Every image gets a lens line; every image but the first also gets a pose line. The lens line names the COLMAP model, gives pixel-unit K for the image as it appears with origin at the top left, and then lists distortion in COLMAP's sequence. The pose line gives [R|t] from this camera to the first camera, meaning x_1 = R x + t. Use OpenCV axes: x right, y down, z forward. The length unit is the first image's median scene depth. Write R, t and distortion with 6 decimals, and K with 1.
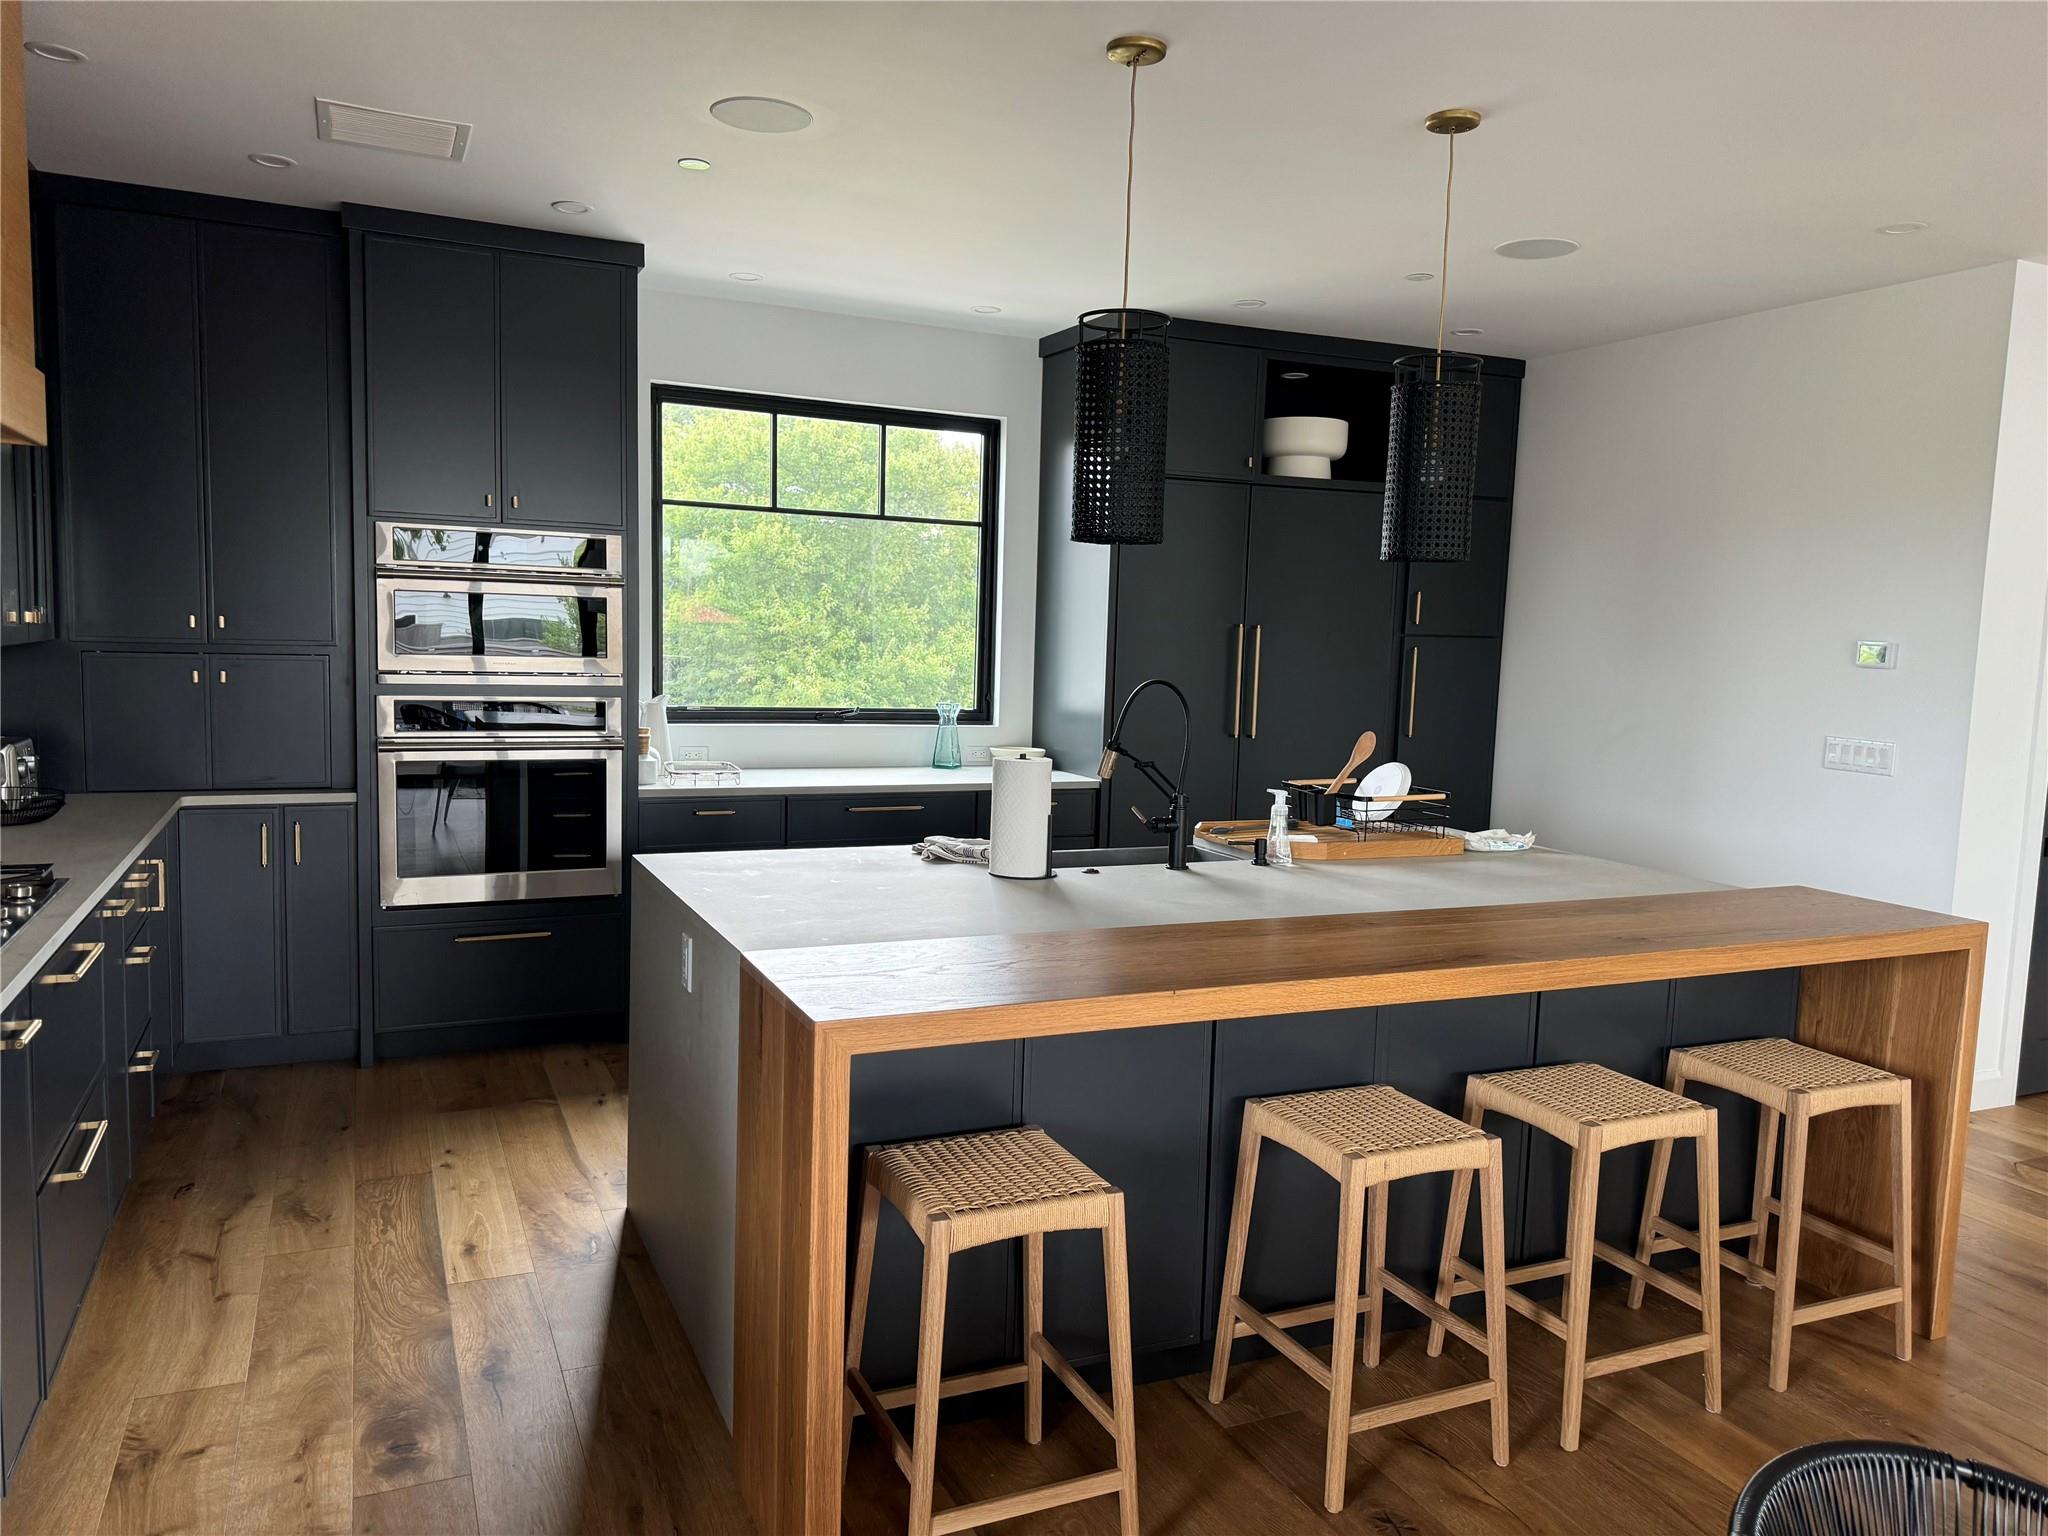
lens RADIAL K [[1431.0, 0, 1018.4], [0, 1431.0, 770.4], [0, 0, 1]] dist [0.021296, -0.013627]
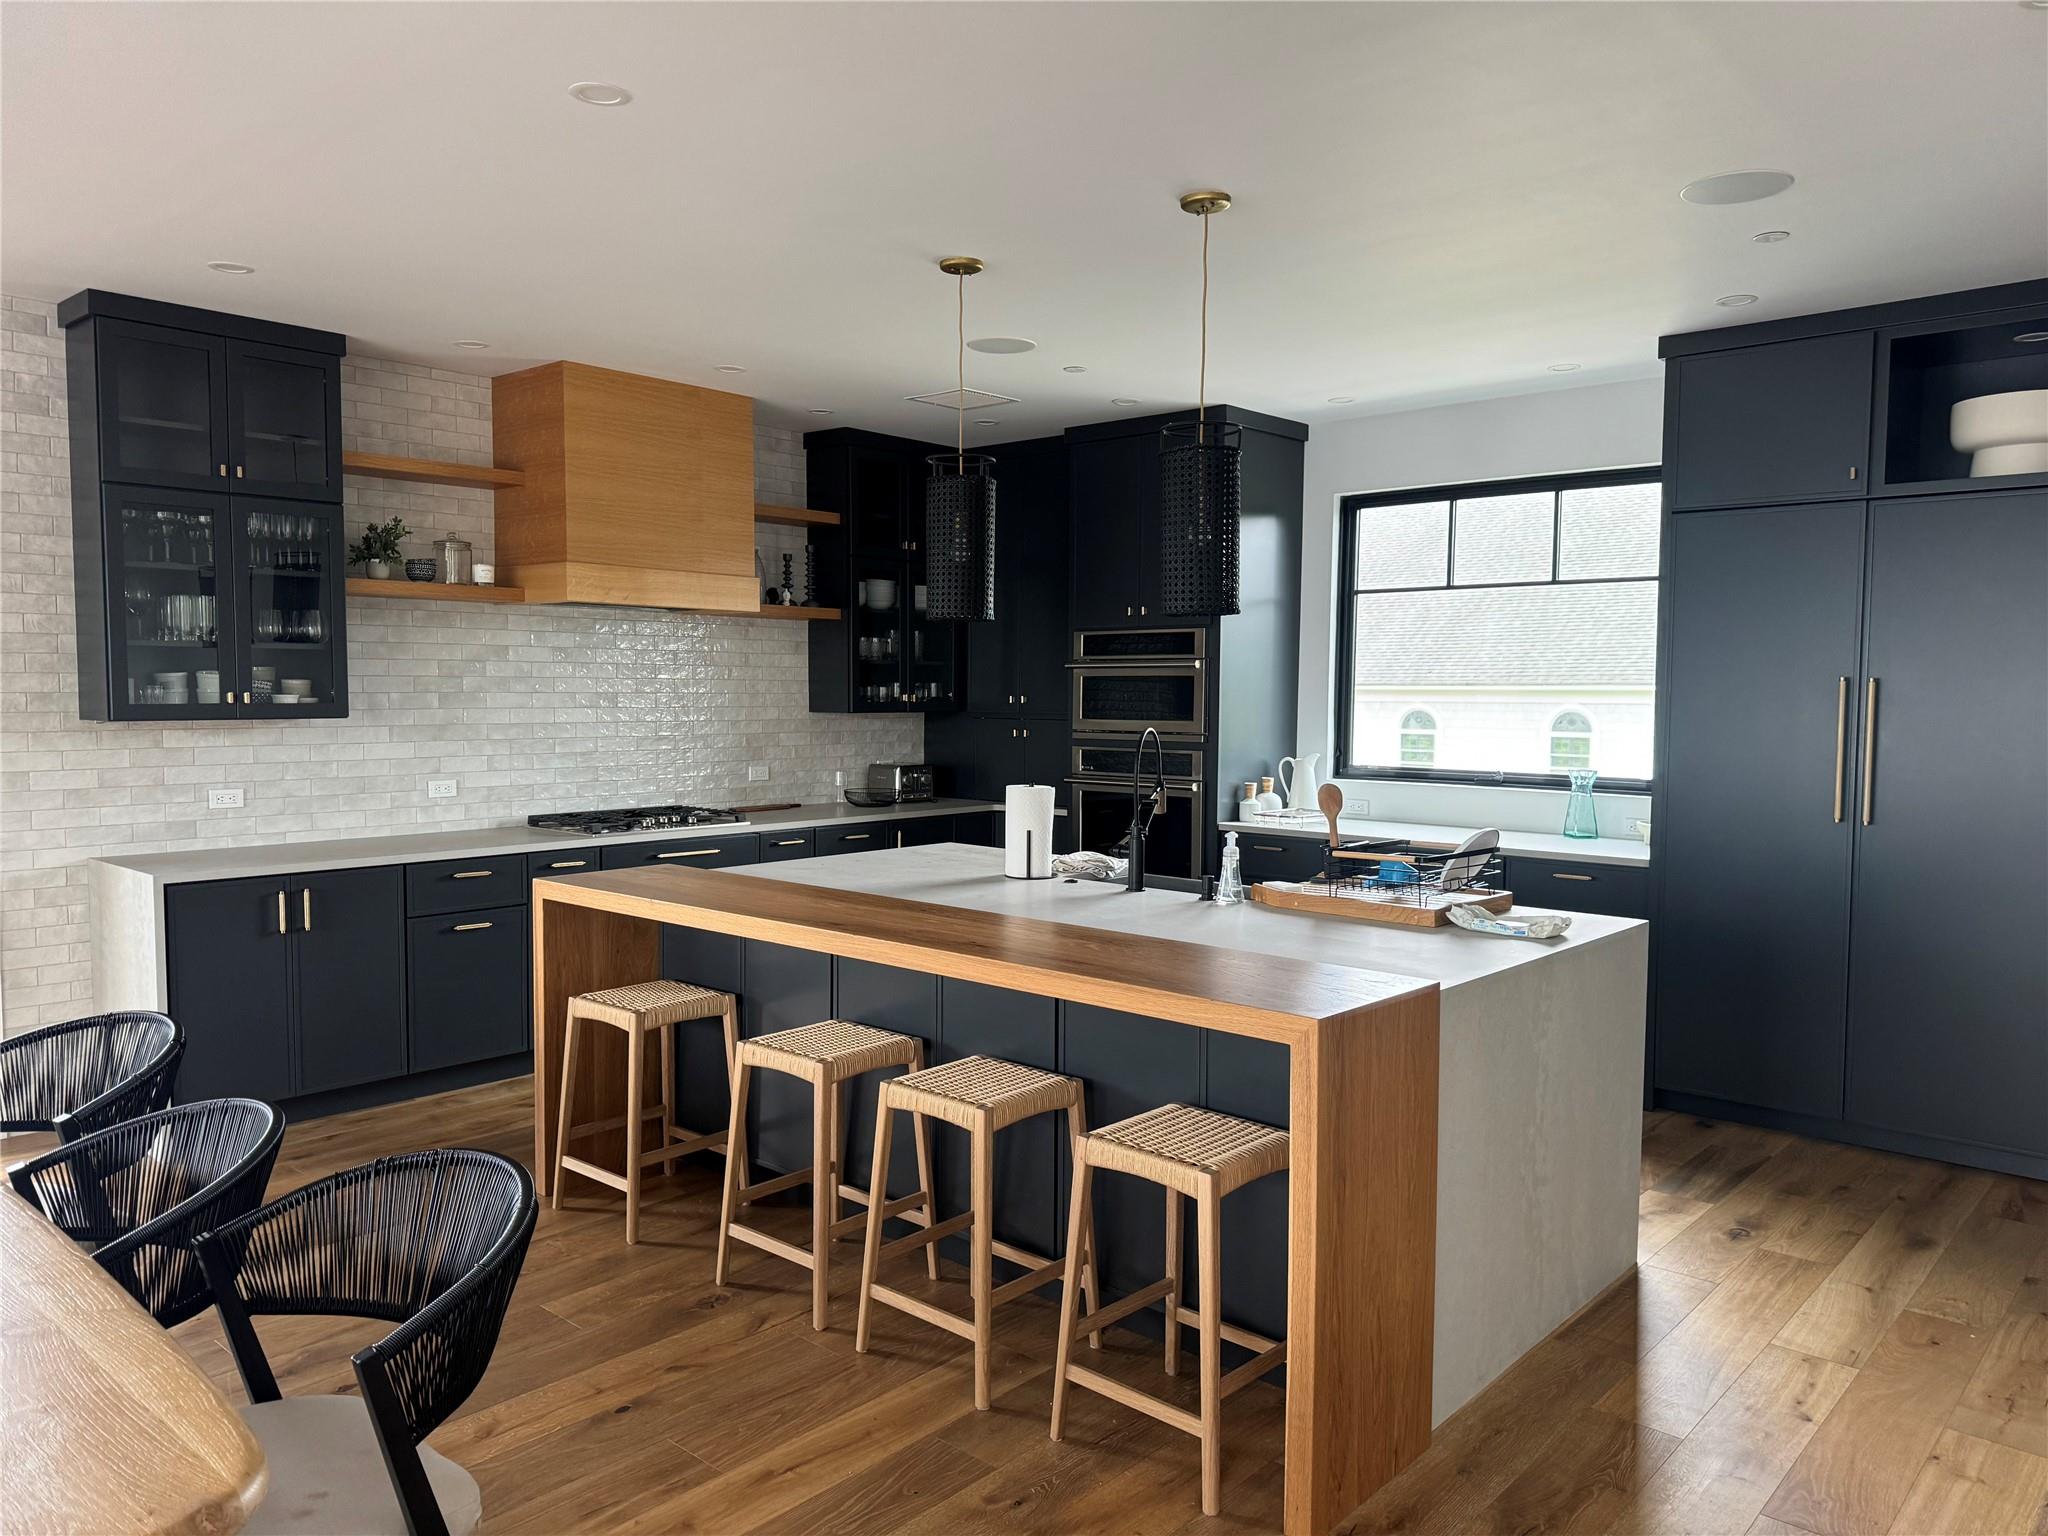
lens RADIAL K [[1431.0, 0, 1018.2], [0, 1431.0, 780.8], [0, 0, 1]] dist [0.021296, -0.013627]
pose [[0.388346, 0.031436, -0.920977, 0.743485], [-0.084216, 0.996446, -0.001499, -0.006462], [0.917657, 0.078143, 0.389614, 0.294264]]
